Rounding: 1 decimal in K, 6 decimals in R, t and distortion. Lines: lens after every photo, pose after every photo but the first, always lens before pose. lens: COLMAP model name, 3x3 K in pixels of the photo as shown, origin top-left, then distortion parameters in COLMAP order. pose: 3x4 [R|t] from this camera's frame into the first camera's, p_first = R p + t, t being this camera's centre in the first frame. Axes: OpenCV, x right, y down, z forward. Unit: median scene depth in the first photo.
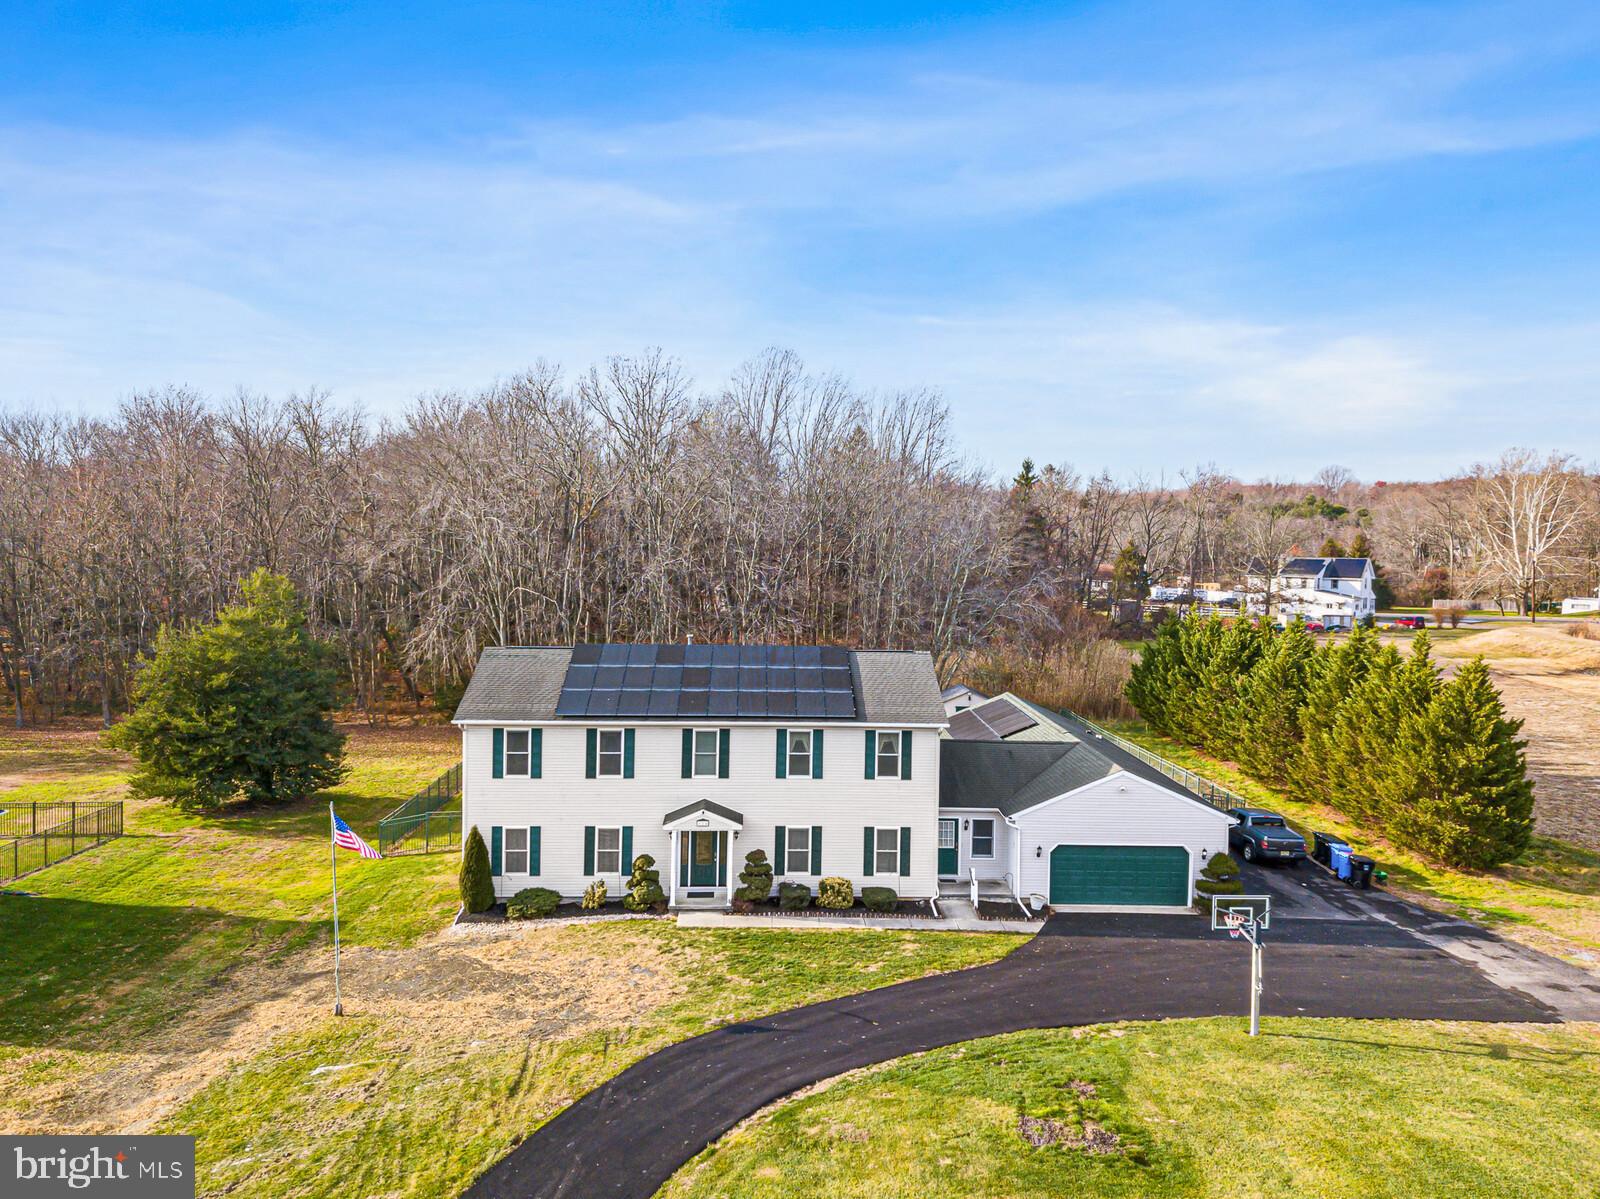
lens RADIAL K [[1200.7, 0, 824.5], [0, 1200.7, 594.7], [0, 0, 1]] dist [0.083136, -0.000942]
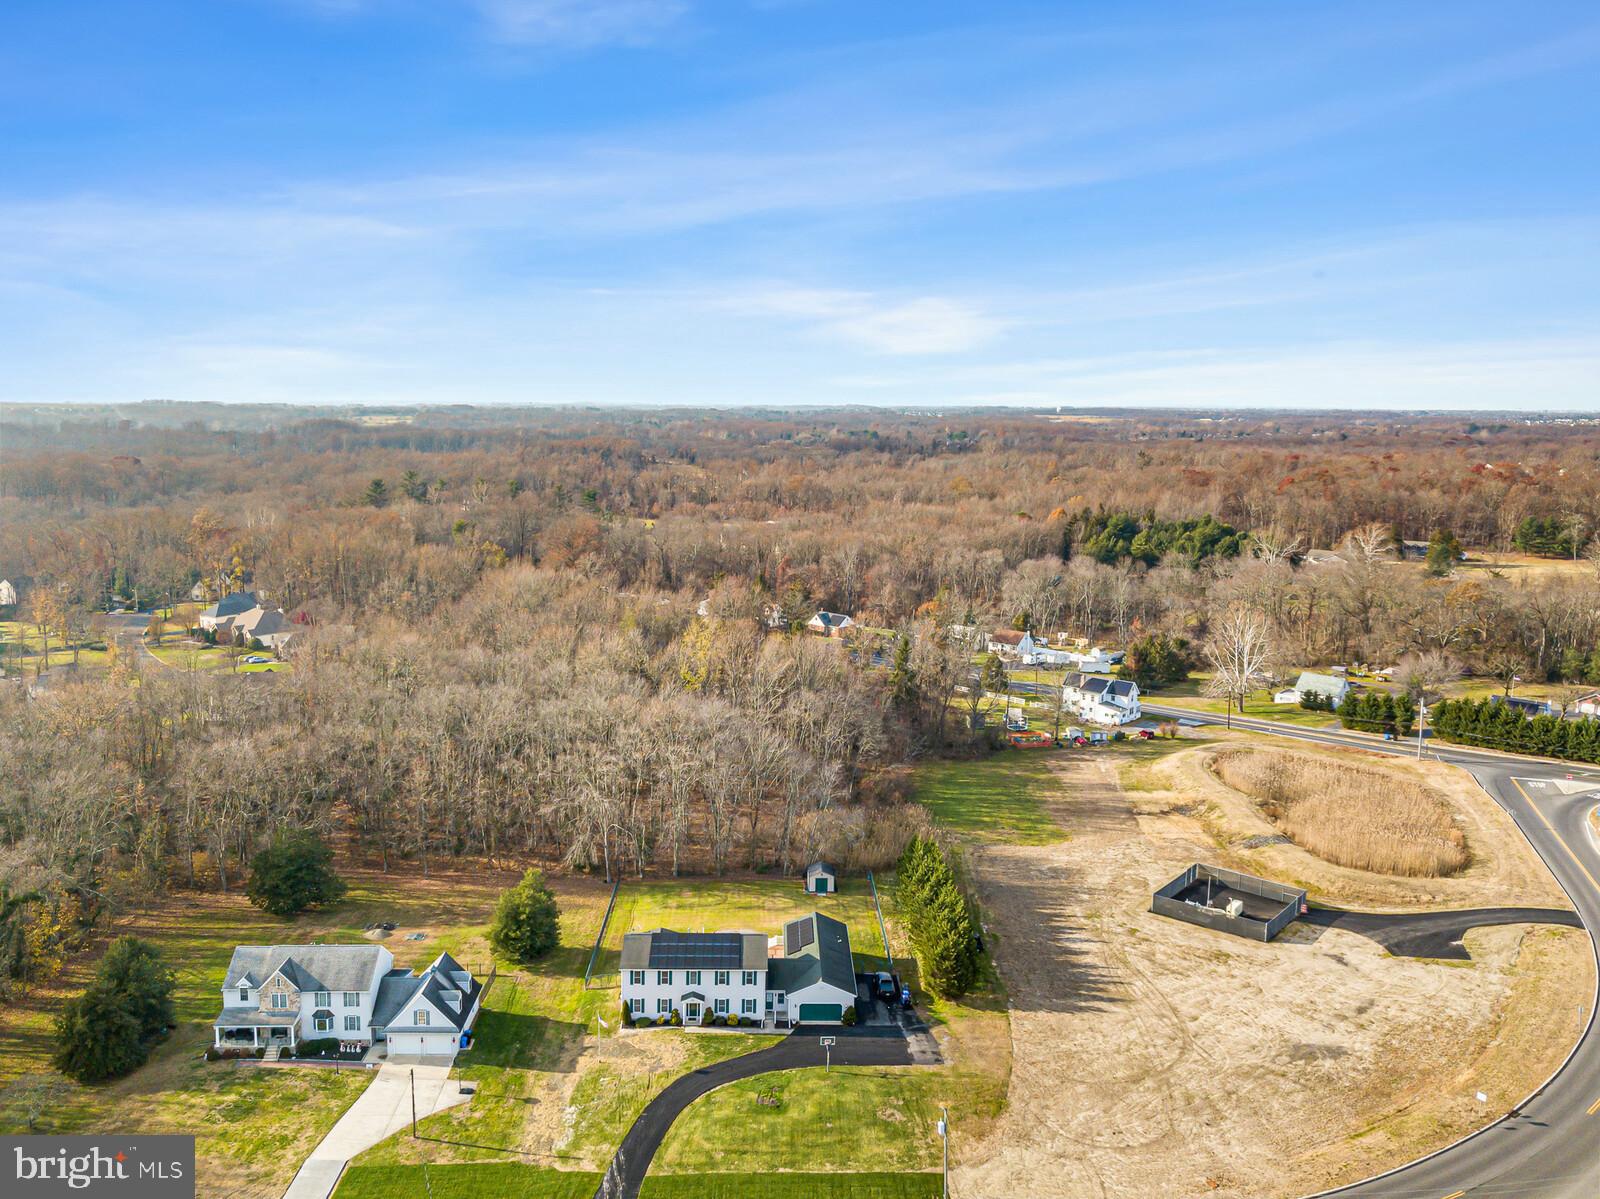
lens RADIAL K [[1196.0, 0, 817.6], [0, 1196.0, 598.7], [0, 0, 1]] dist [0.025477, -0.006393]
pose [[0.999800, 0.004801, -0.019430, 0.306889], [-0.002744, 0.994514, 0.104570, -1.274674], [0.019826, -0.104496, 0.994328, -2.201897]]
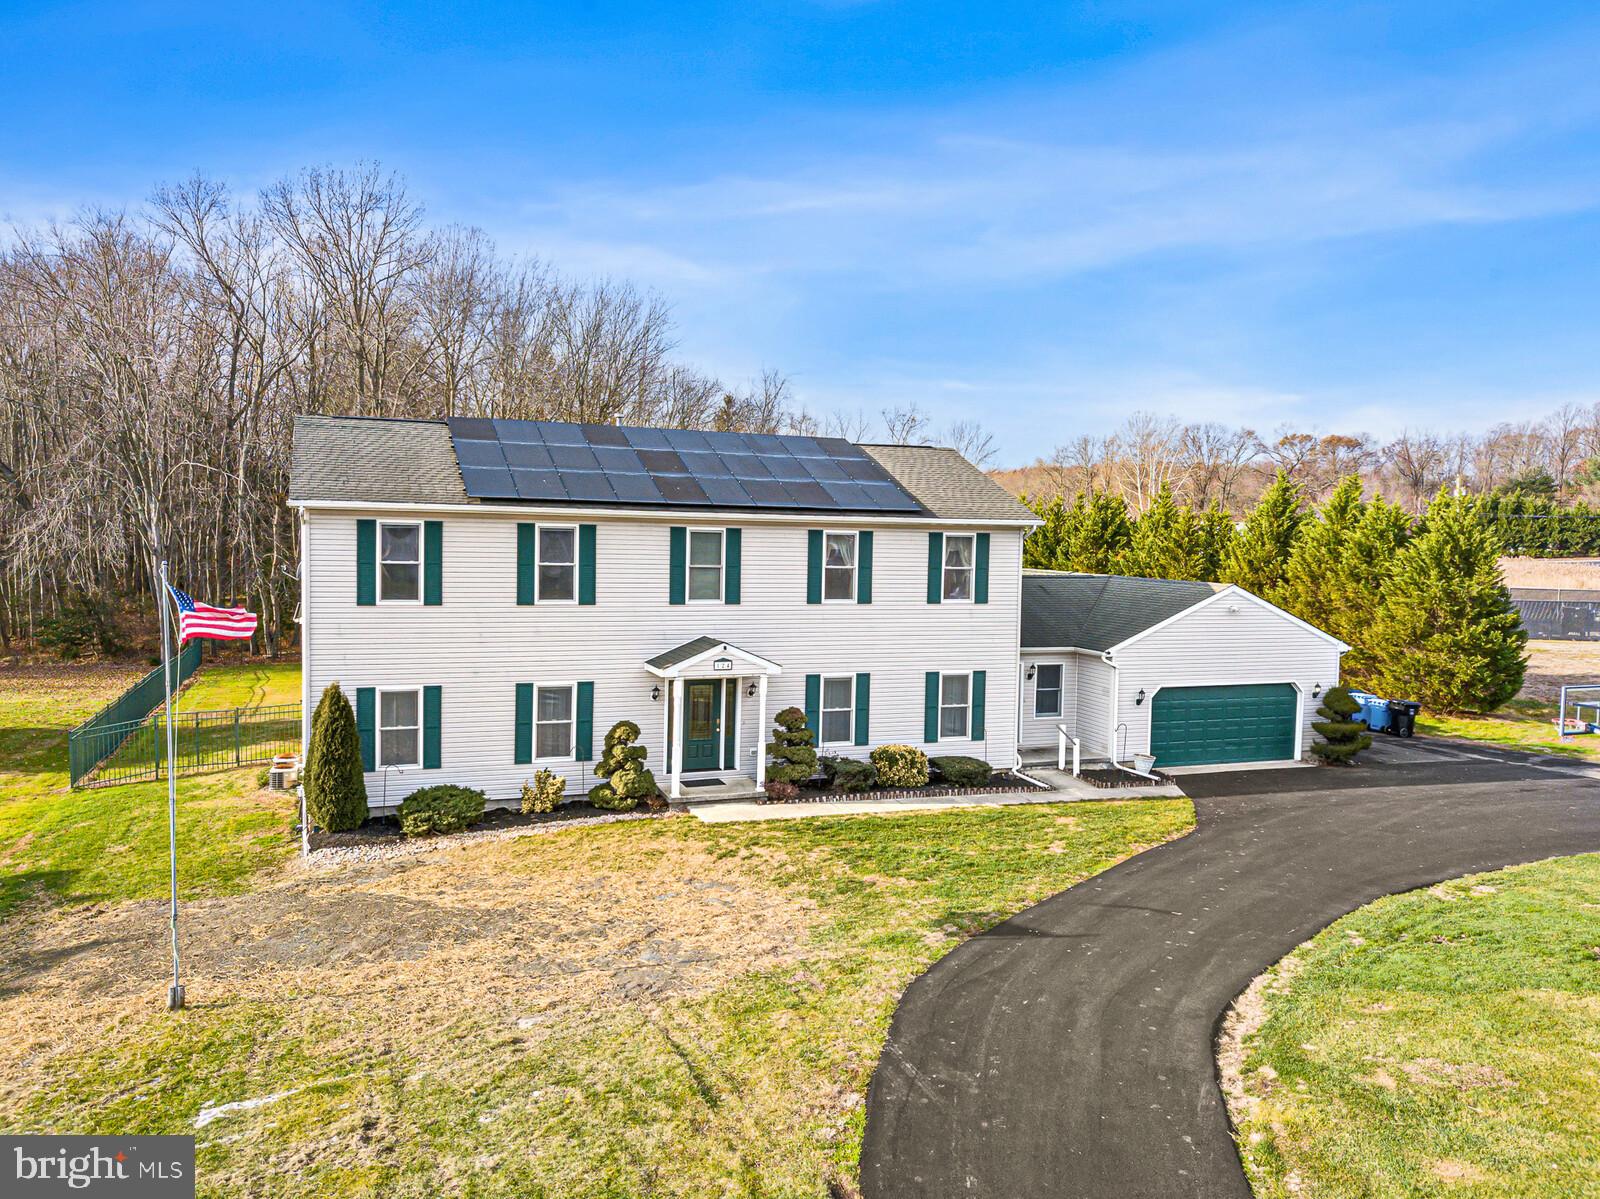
lens RADIAL K [[1196.0, 0, 817.6], [0, 1196.0, 598.7], [0, 0, 1]] dist [0.025477, -0.006393]
pose [[0.947624, -0.017249, 0.318921, -0.251024], [0.014312, 0.999831, 0.011551, 0.146368], [-0.319066, -0.006381, 0.947711, 0.383467]]
